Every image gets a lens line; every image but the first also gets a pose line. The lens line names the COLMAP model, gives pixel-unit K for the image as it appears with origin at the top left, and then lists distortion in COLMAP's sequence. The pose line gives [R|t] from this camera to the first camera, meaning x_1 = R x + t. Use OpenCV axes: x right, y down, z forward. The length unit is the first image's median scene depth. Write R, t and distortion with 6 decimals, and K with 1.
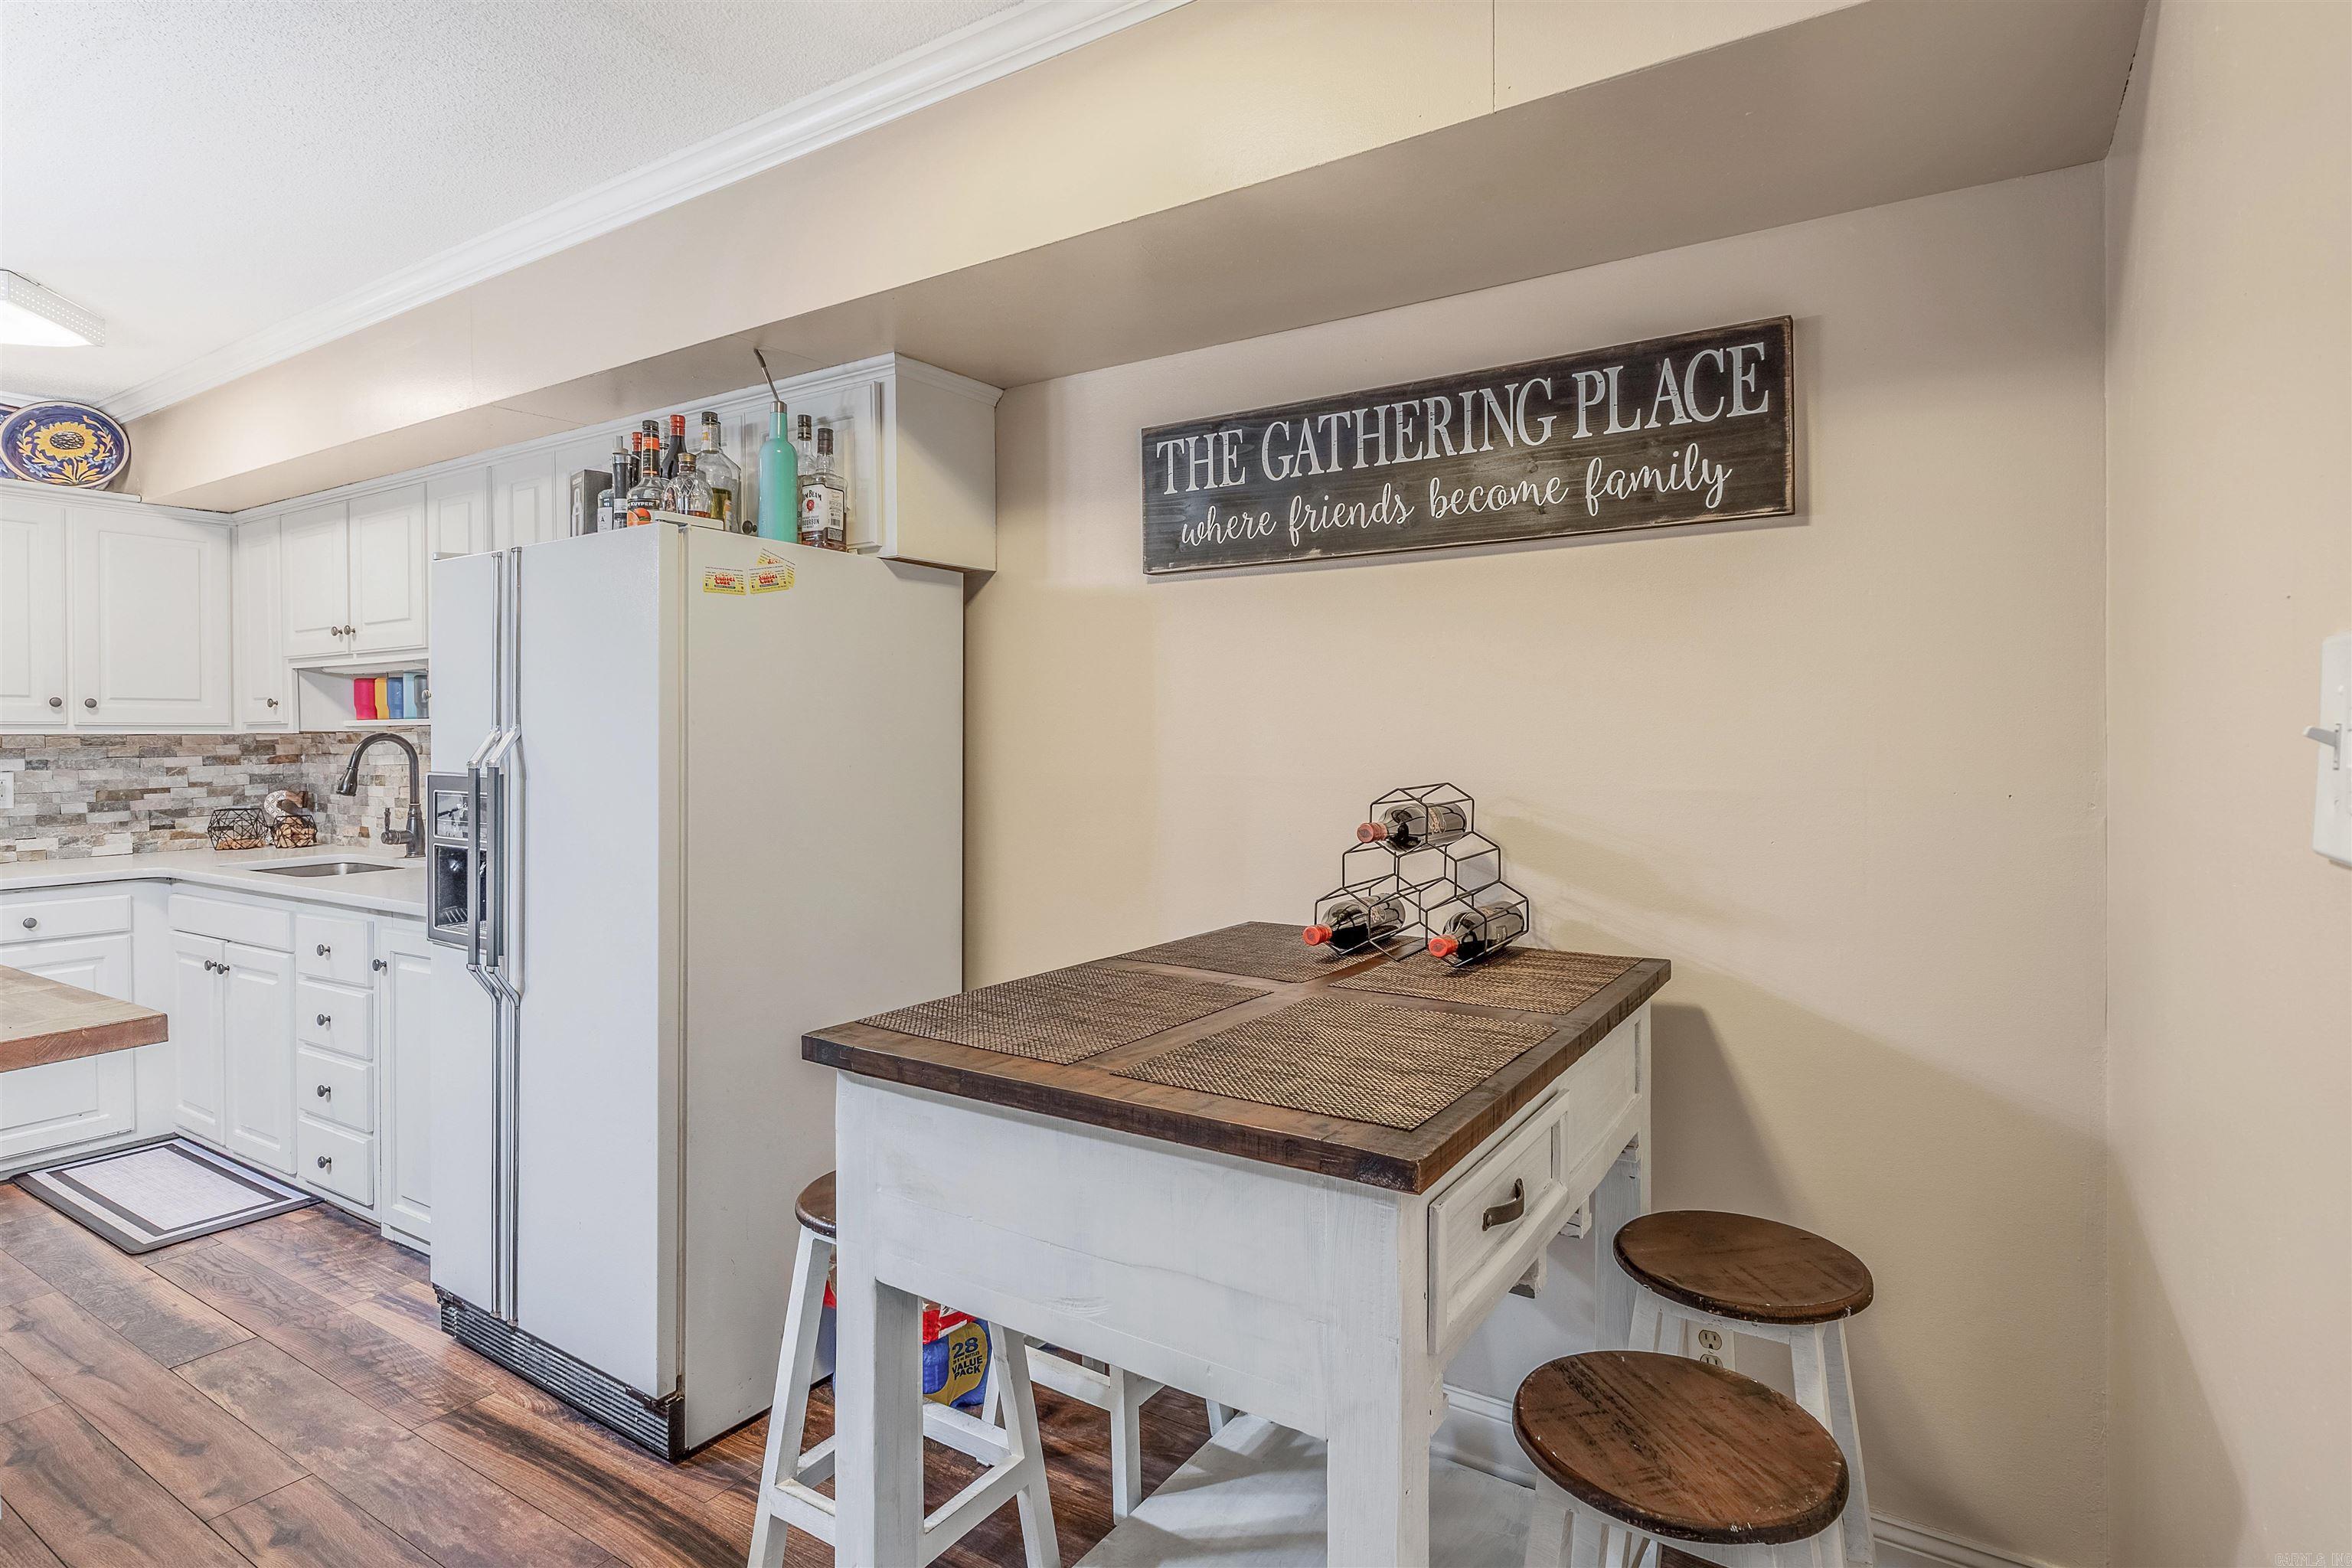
lens RADIAL K [[1206.7, 0, 1175.7], [0, 1206.7, 744.7], [0, 0, 1]] dist [-0.006196, -0.000465]
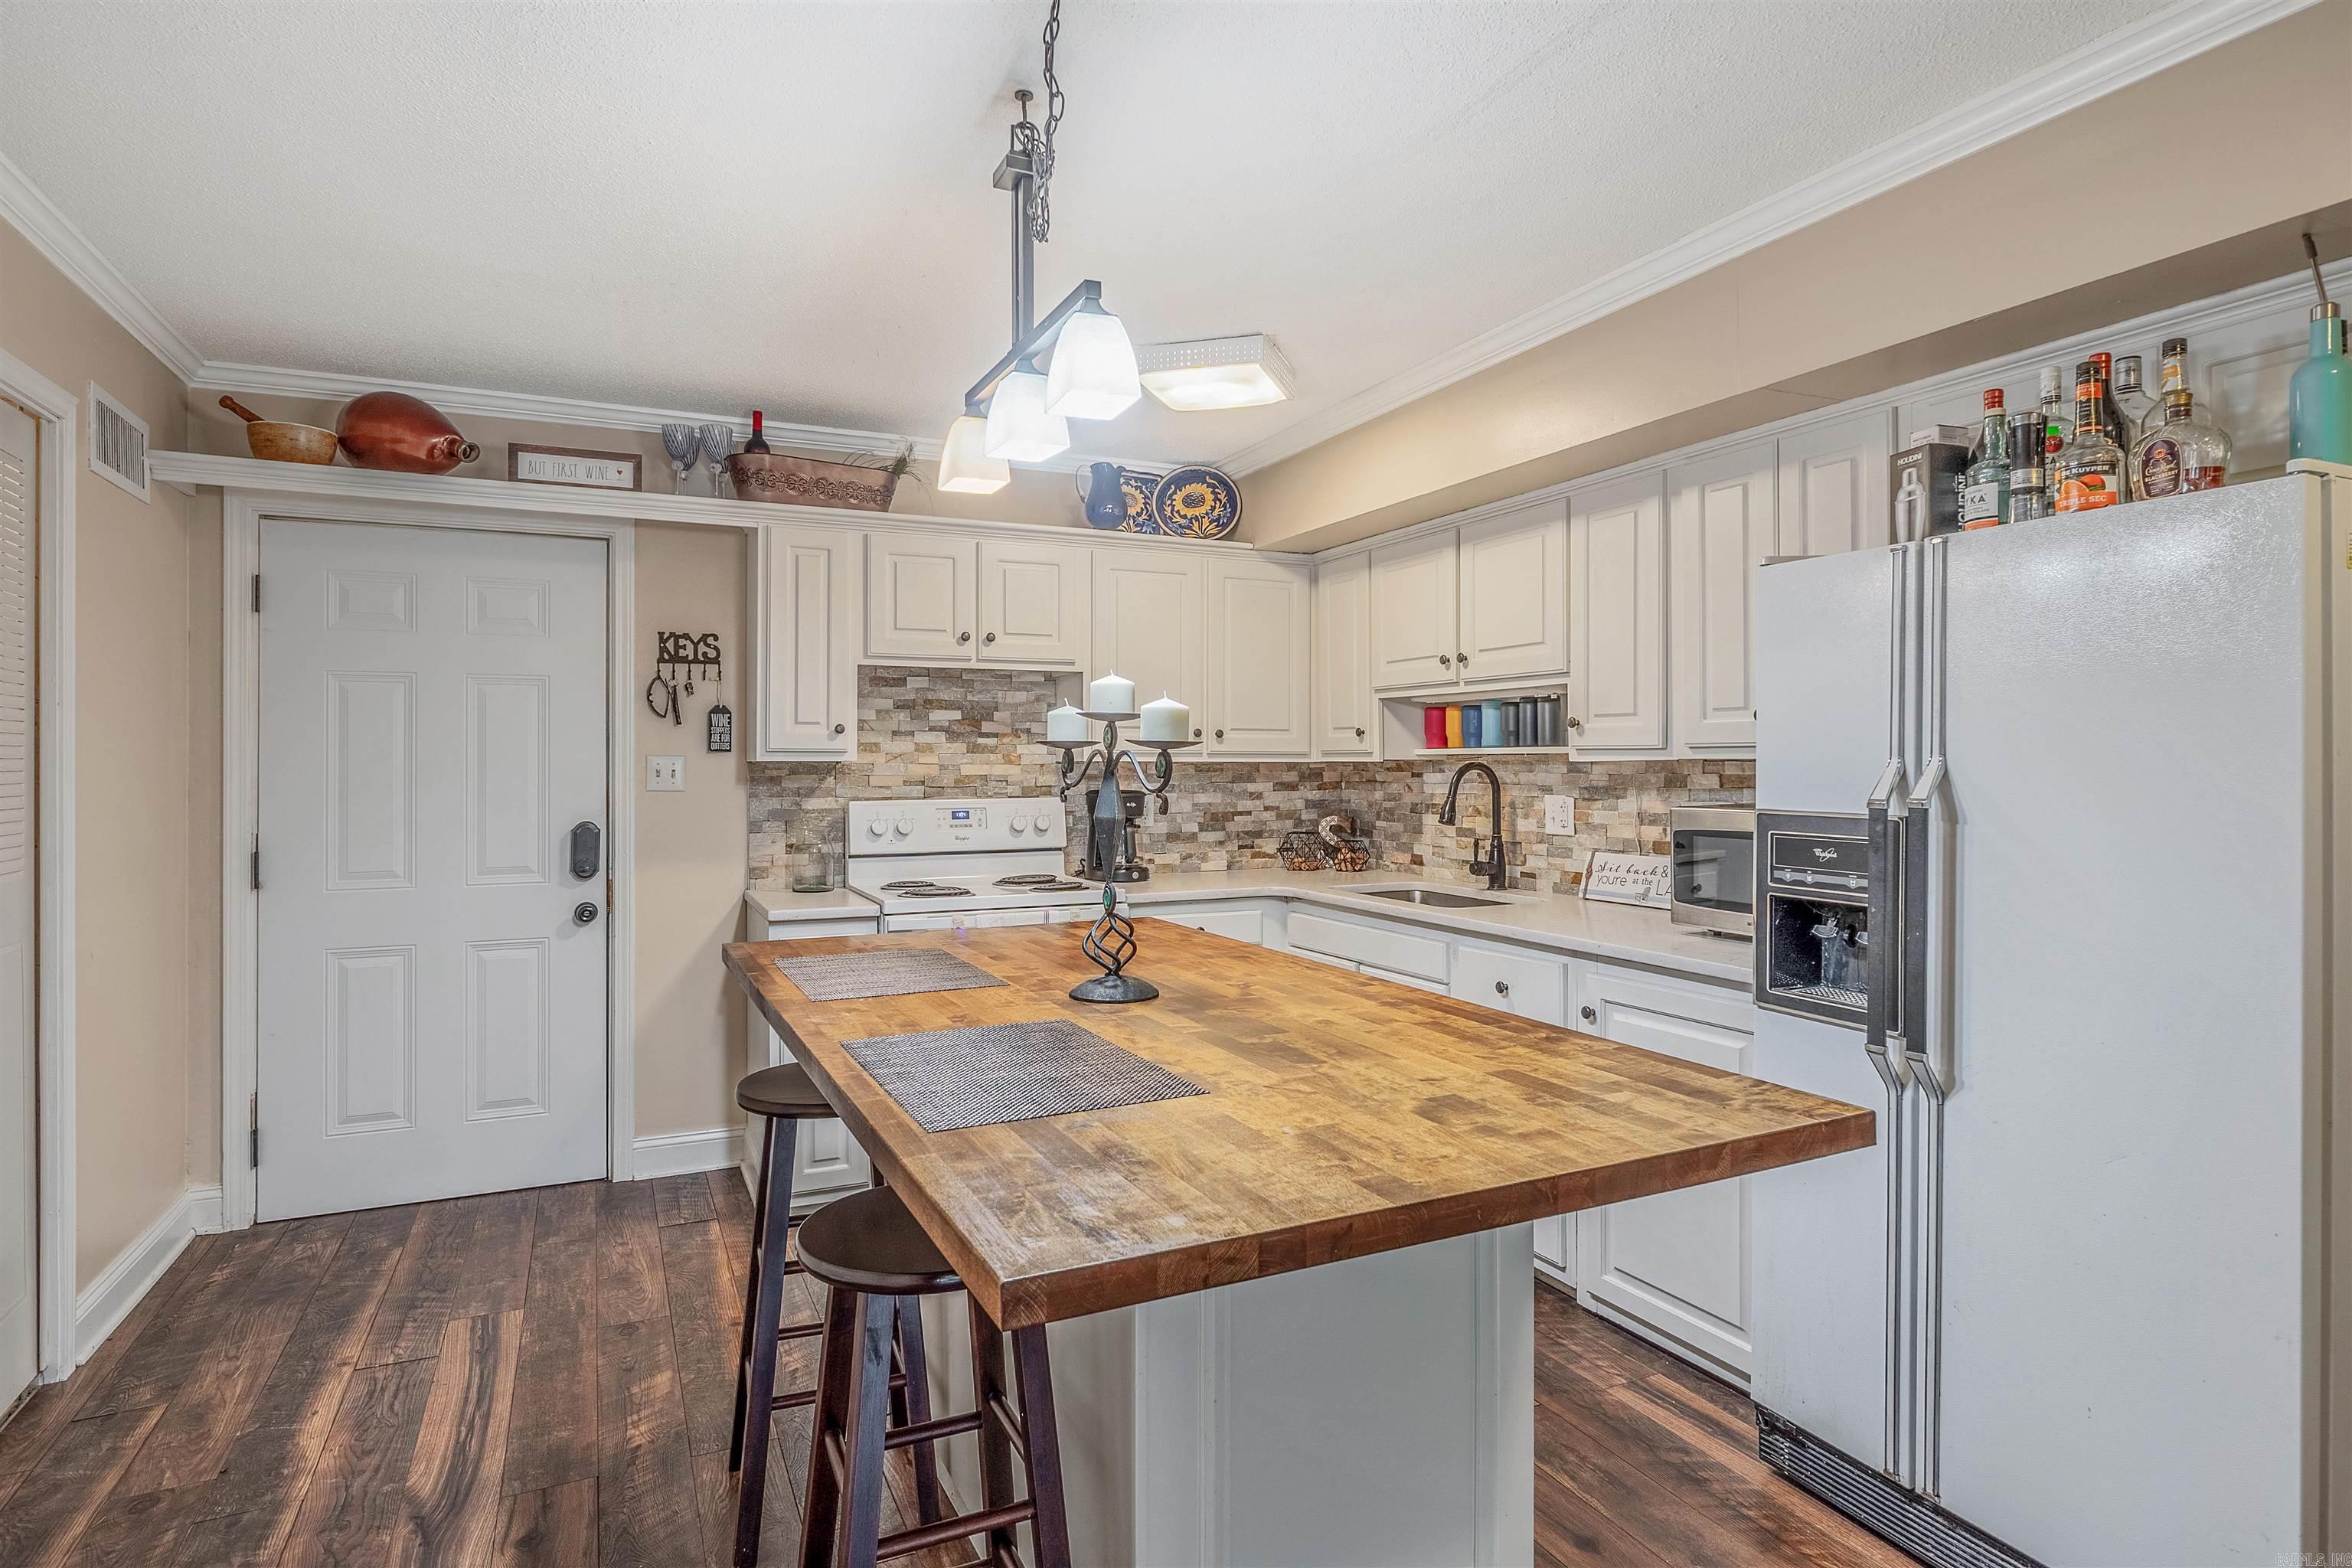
lens RADIAL K [[1238.3, 0, 1166.4], [0, 1238.3, 759.8], [0, 0, 1]] dist [-0.005176, -0.001141]
pose [[0.842438, 0.003962, -0.538779, -0.319793], [-0.009174, 0.999933, -0.006991, -0.002000], [0.538715, 0.010832, 0.842418, 0.012475]]
